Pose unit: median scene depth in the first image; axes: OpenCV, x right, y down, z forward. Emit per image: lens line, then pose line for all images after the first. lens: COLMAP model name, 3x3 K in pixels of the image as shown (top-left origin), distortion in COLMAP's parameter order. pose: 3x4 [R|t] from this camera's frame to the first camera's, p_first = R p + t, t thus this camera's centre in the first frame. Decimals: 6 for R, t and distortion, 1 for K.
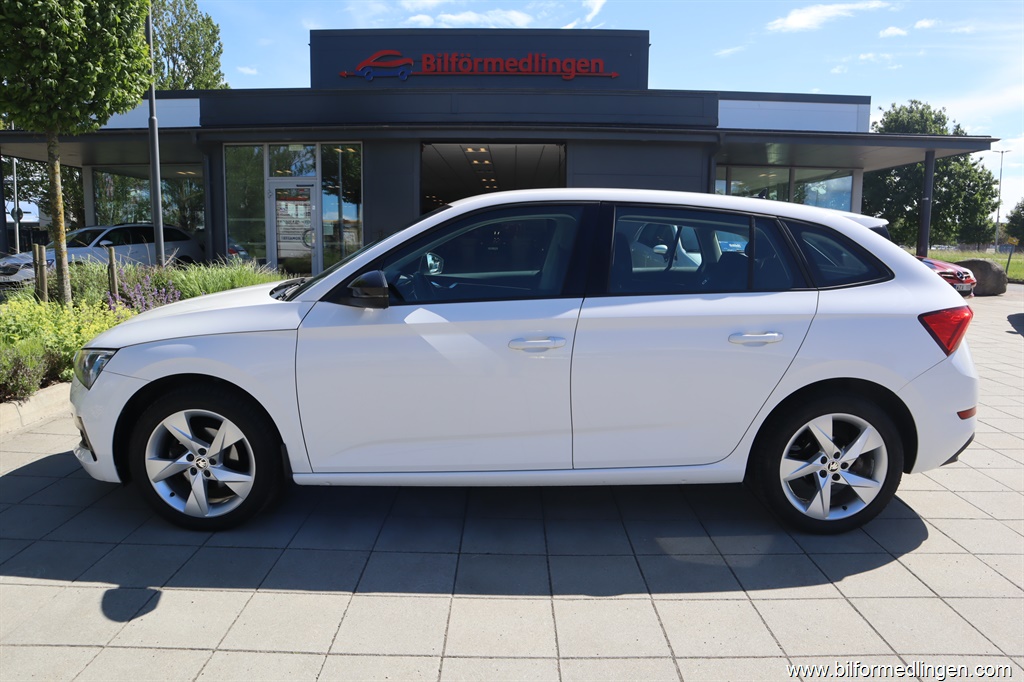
lens RADIAL K [[704.6, 0, 519.9], [0, 704.6, 342.7], [0, 0, 1]] dist [-0.098910, 0.043928]
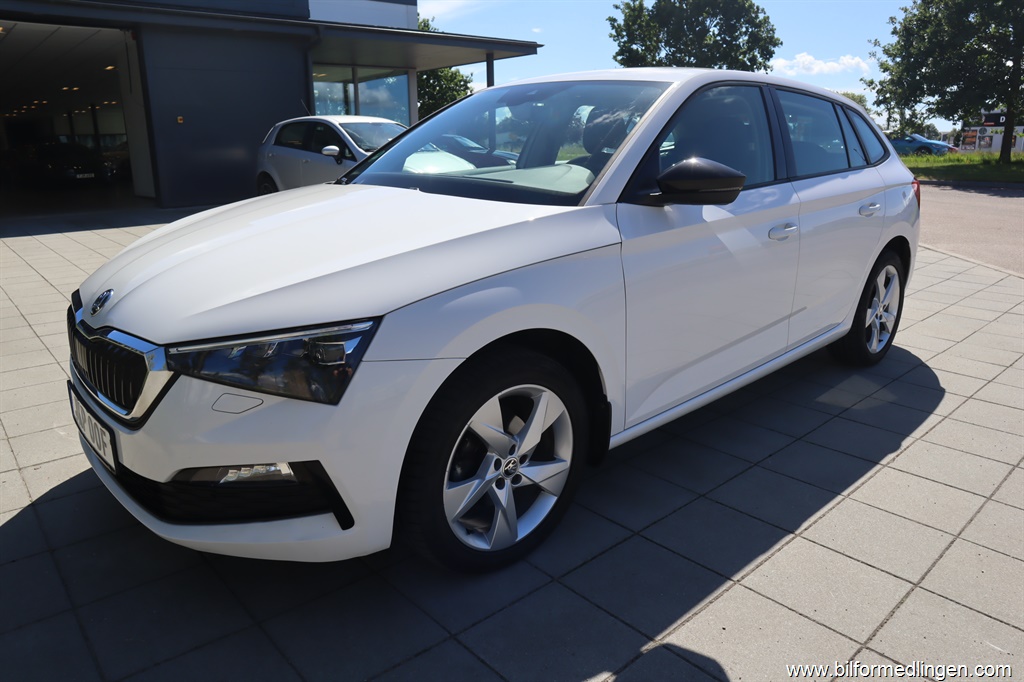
lens RADIAL K [[704.6, 0, 510.1], [0, 704.6, 335.5], [0, 0, 1]] dist [-0.098910, 0.043928]
pose [[0.753174, -0.193856, 0.628608, -0.850181], [0.116766, 0.979815, 0.162259, -0.054888], [-0.647375, -0.048809, 0.760607, 0.488914]]
